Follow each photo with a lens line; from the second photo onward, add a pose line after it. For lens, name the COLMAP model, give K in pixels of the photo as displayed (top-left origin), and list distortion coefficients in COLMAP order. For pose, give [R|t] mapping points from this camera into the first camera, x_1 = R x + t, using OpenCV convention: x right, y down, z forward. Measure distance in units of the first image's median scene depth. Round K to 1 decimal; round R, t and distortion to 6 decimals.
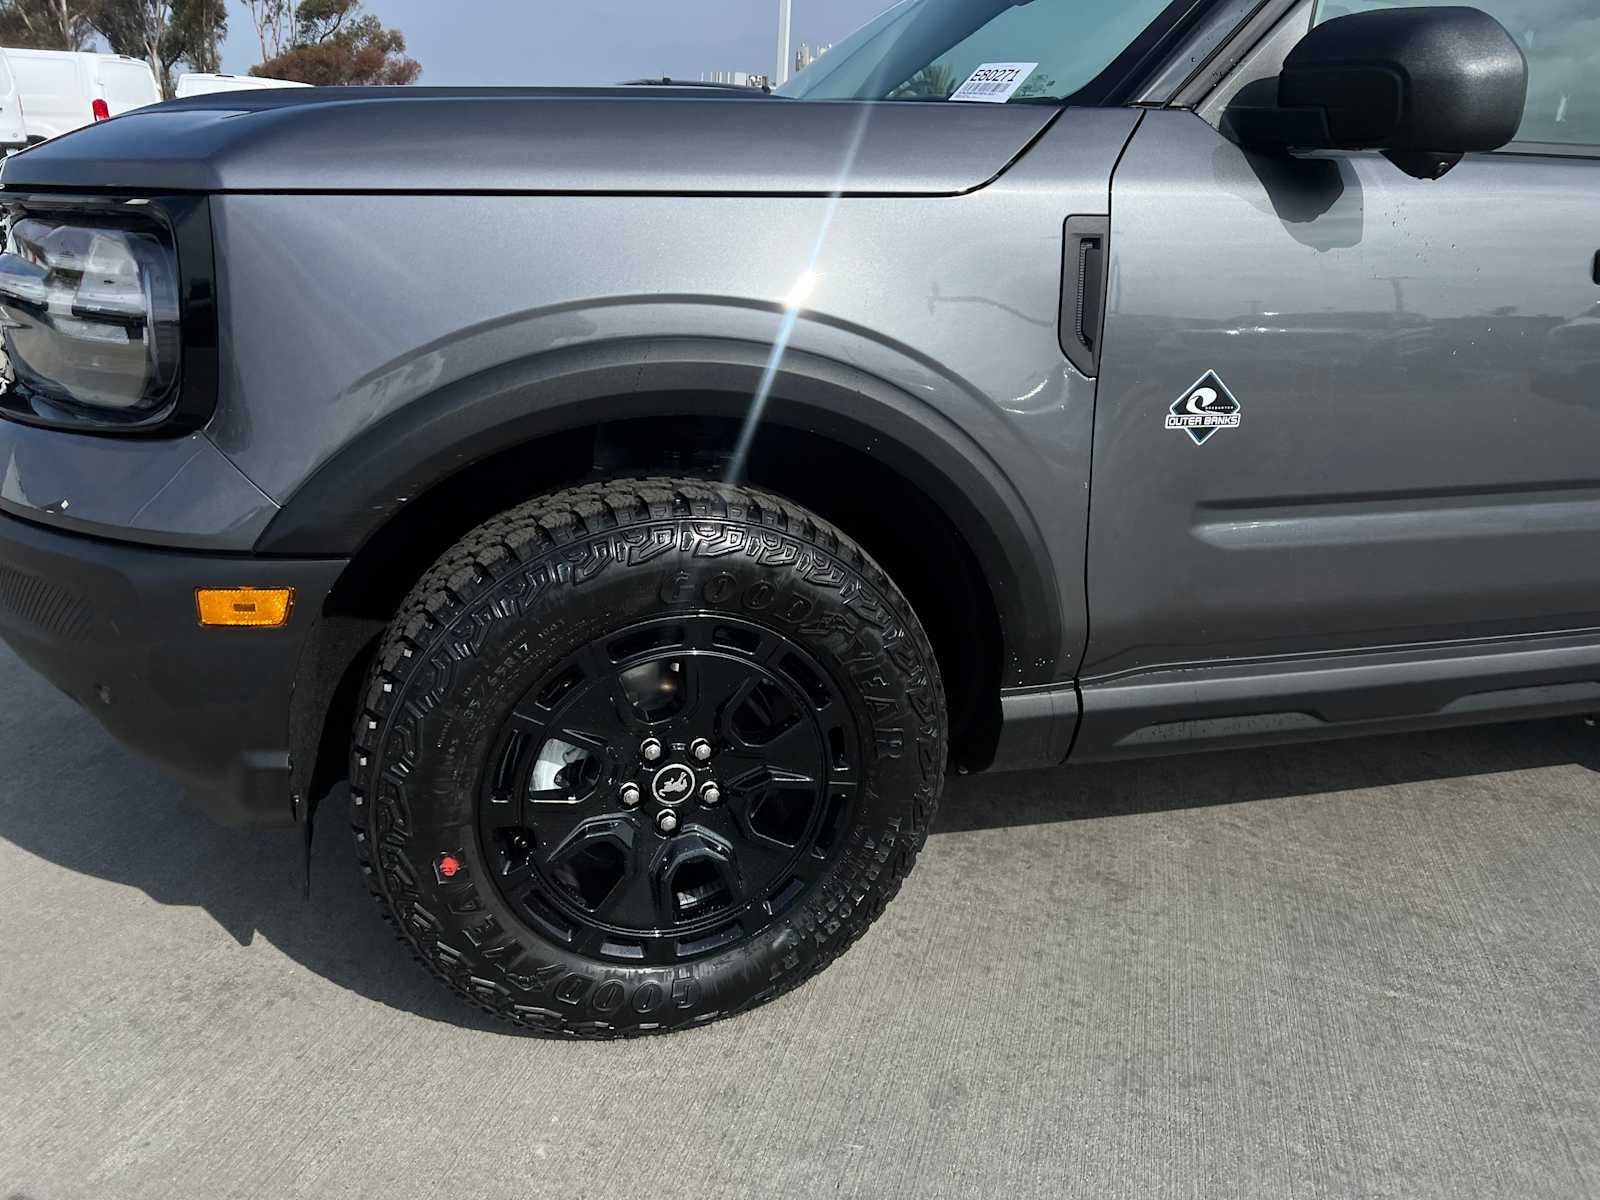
lens RADIAL K [[1189.7, 0, 800.0], [0, 1189.7, 600.0], [0, 0, 1]] dist [0.043565, -0.069453]
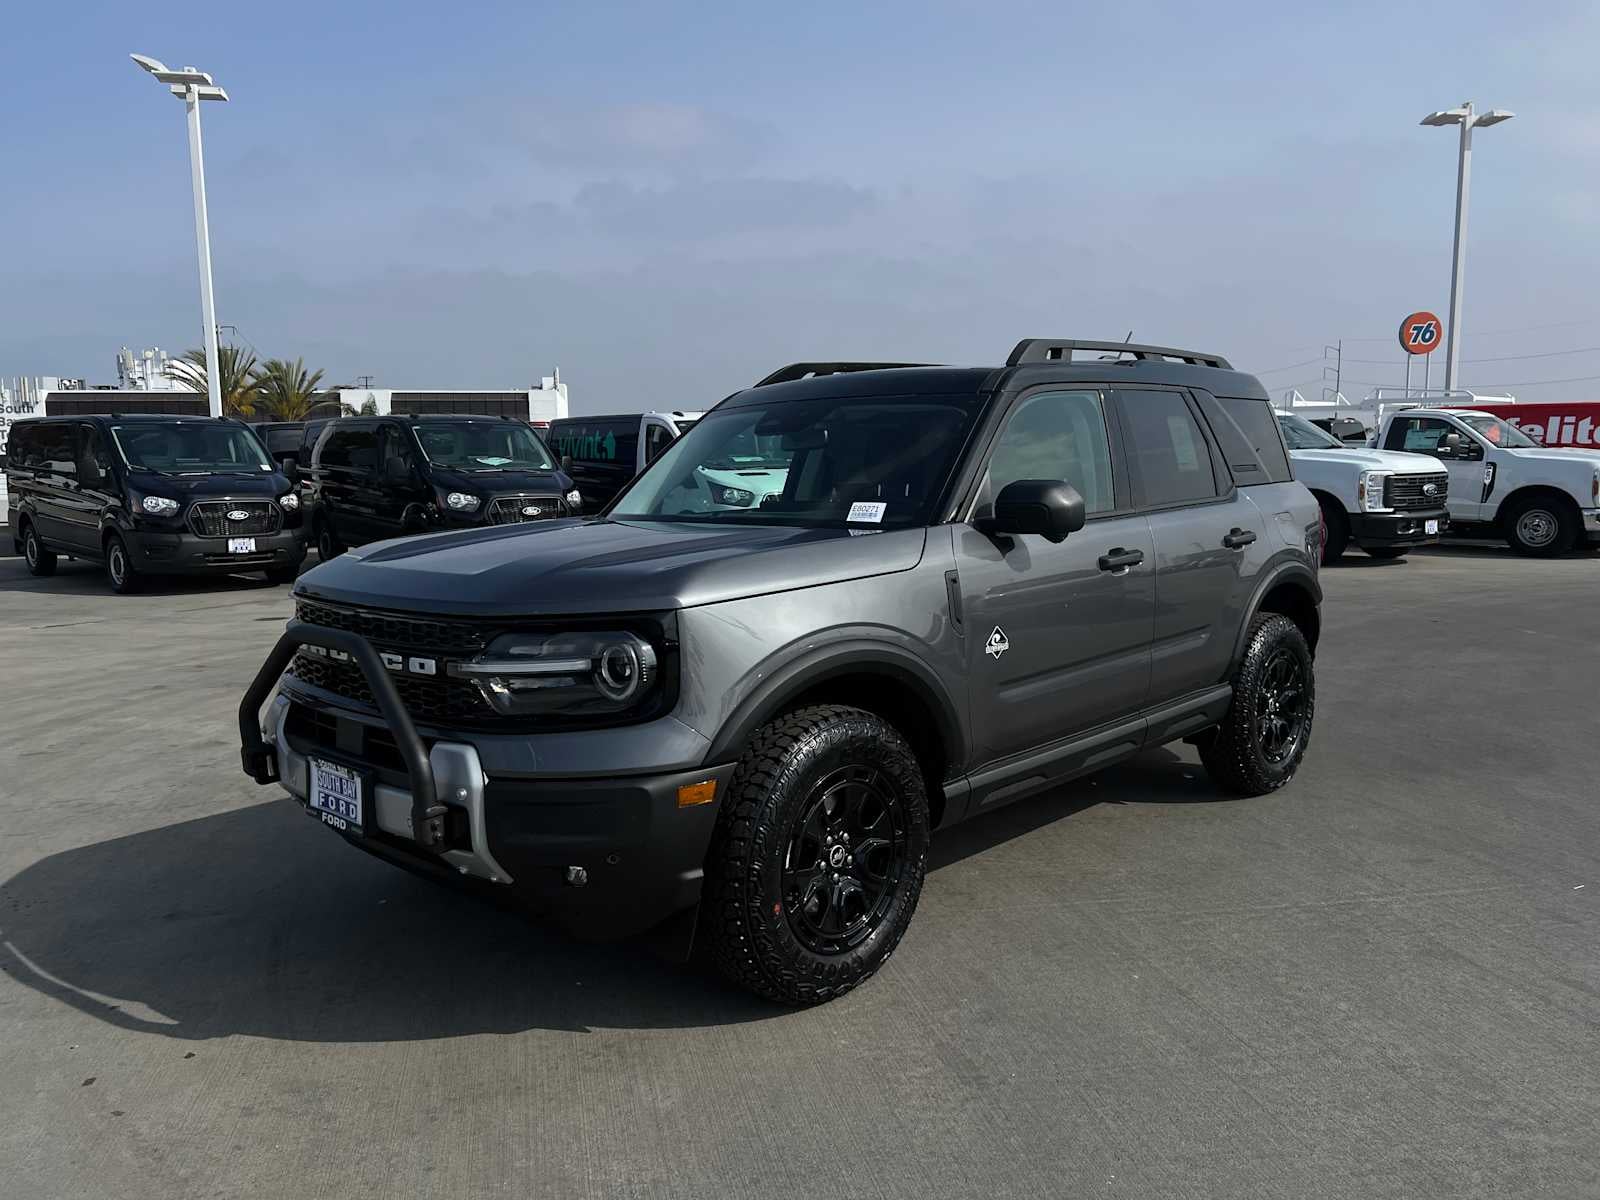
lens RADIAL K [[1173.8, 0, 800.0], [0, 1173.8, 600.0], [0, 0, 1]] dist [0.044521, -0.066965]
pose [[0.868225, -0.116579, 0.482281, -1.065107], [0.217765, 0.962918, -0.159270, 0.039025], [-0.445830, 0.243306, 0.861416, -0.797956]]
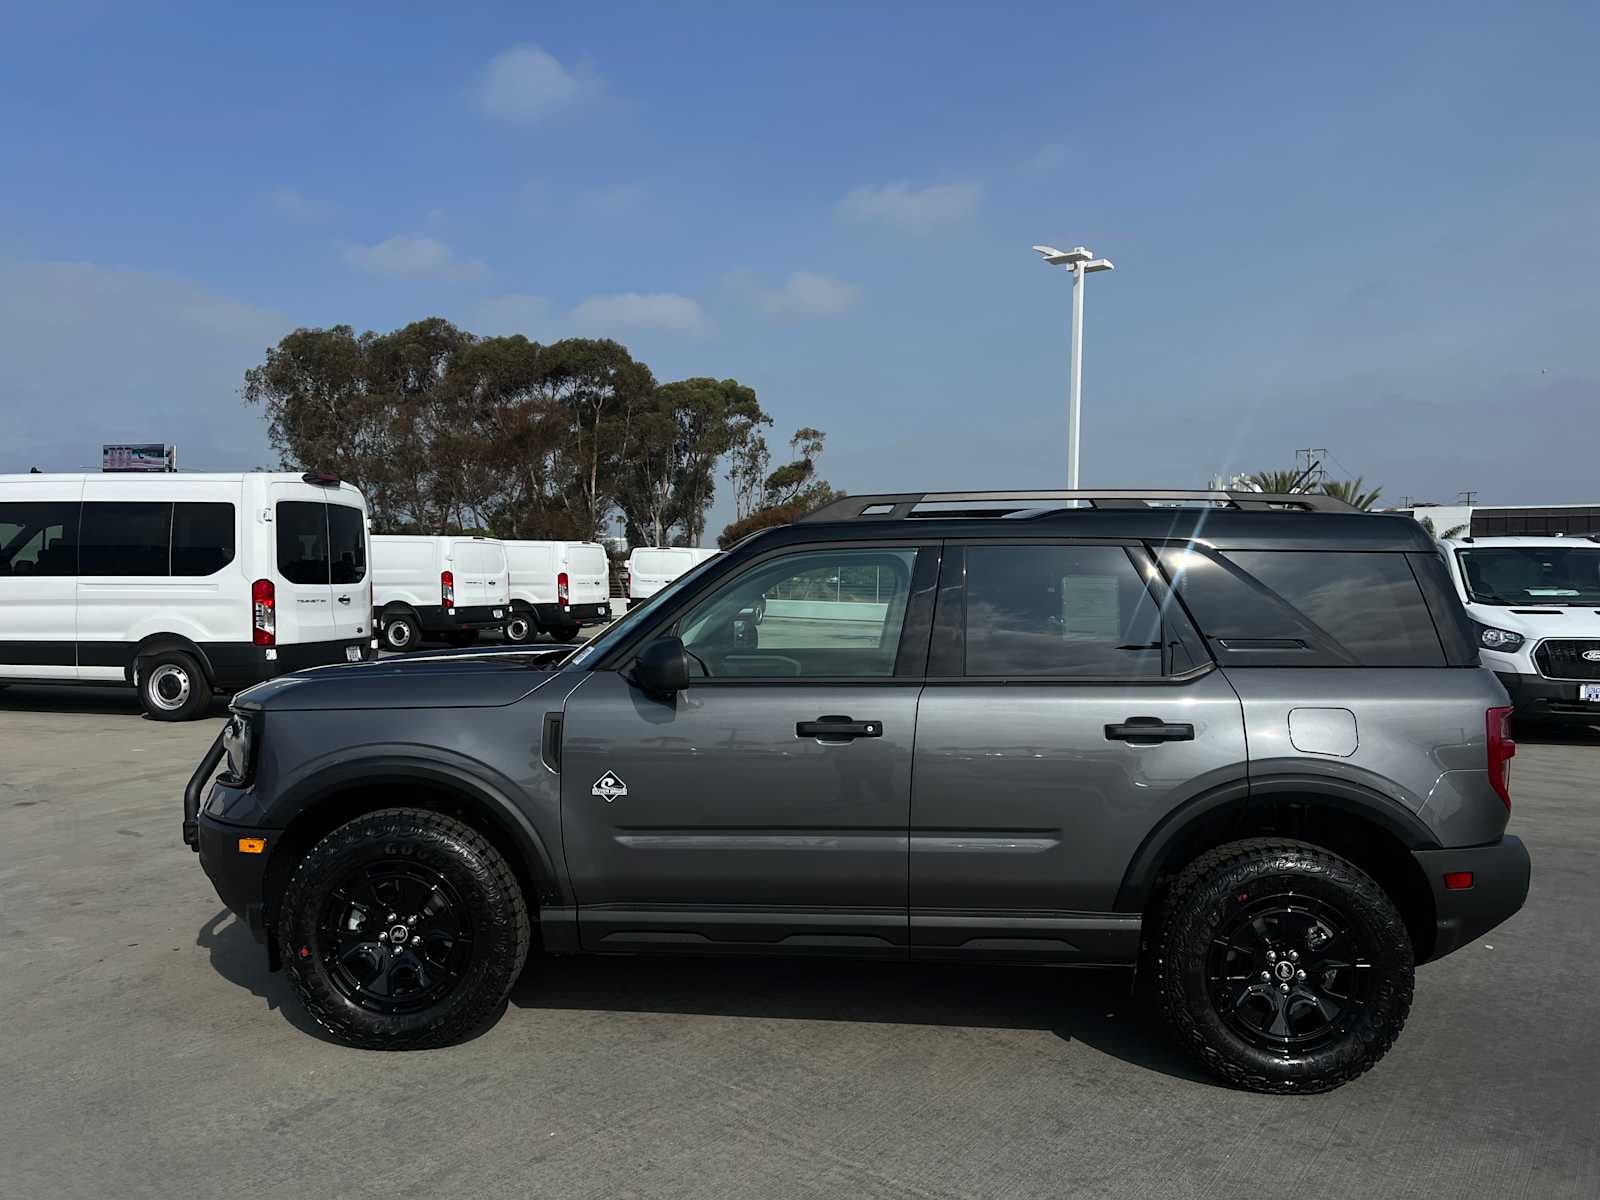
lens RADIAL K [[1173.8, 0, 800.0], [0, 1173.8, 600.0], [0, 0, 1]] dist [0.044521, -0.066965]
pose [[0.939183, -0.035862, -0.341540, 1.514907], [-0.079609, 0.944706, -0.318109, 0.209979], [0.334063, 0.325952, 0.884397, -1.100875]]
